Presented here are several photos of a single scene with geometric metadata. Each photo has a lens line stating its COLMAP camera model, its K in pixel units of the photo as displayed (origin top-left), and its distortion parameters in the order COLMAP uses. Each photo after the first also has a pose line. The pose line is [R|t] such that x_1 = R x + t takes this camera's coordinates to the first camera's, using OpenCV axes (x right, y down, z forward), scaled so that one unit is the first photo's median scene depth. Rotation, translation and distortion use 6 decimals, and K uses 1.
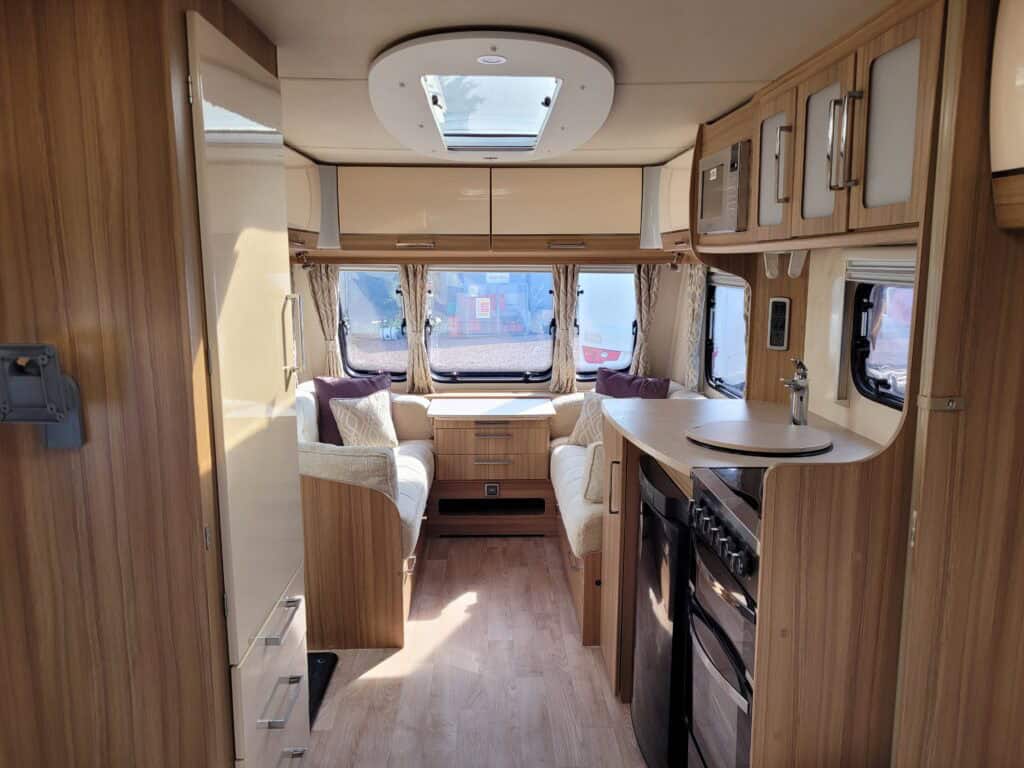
lens RADIAL K [[775.6, 0, 515.0], [0, 775.6, 380.3], [0, 0, 1]] dist [0.036853, -0.027890]
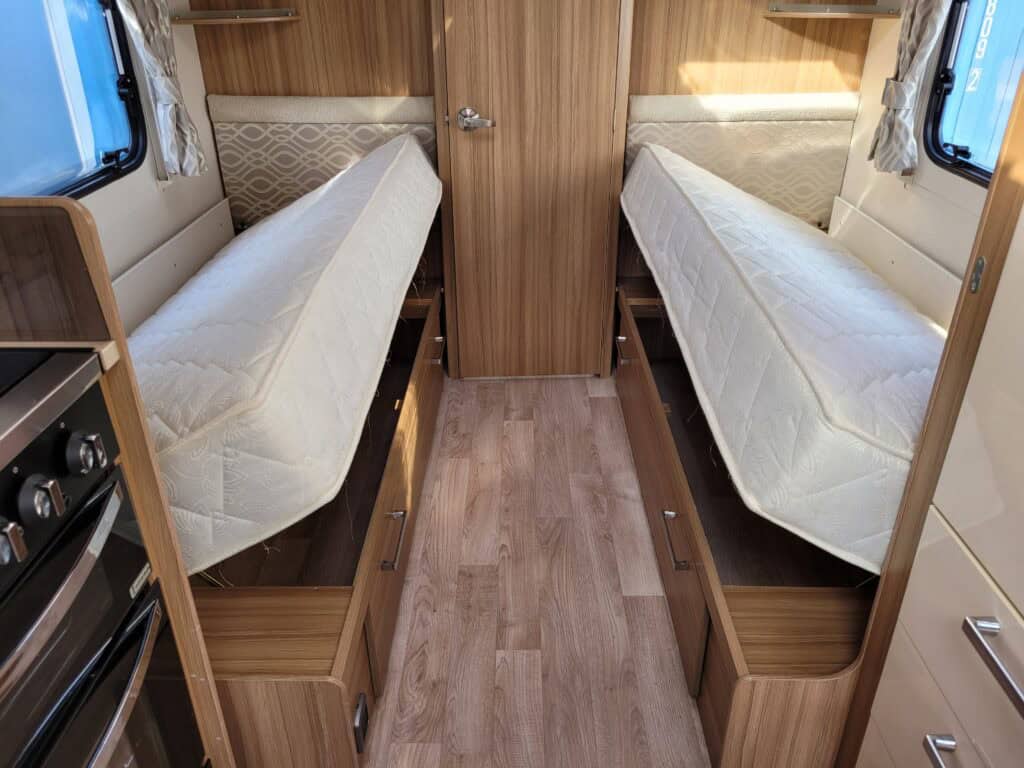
lens RADIAL K [[775.6, 0, 505.1], [0, 775.6, 378.0], [0, 0, 1]] dist [0.036853, -0.027890]
pose [[-0.998590, -0.013504, 0.051330, -0.036622], [0.019048, 0.811491, 0.584054, -0.155996], [-0.049541, 0.584208, -0.810090, 1.275986]]
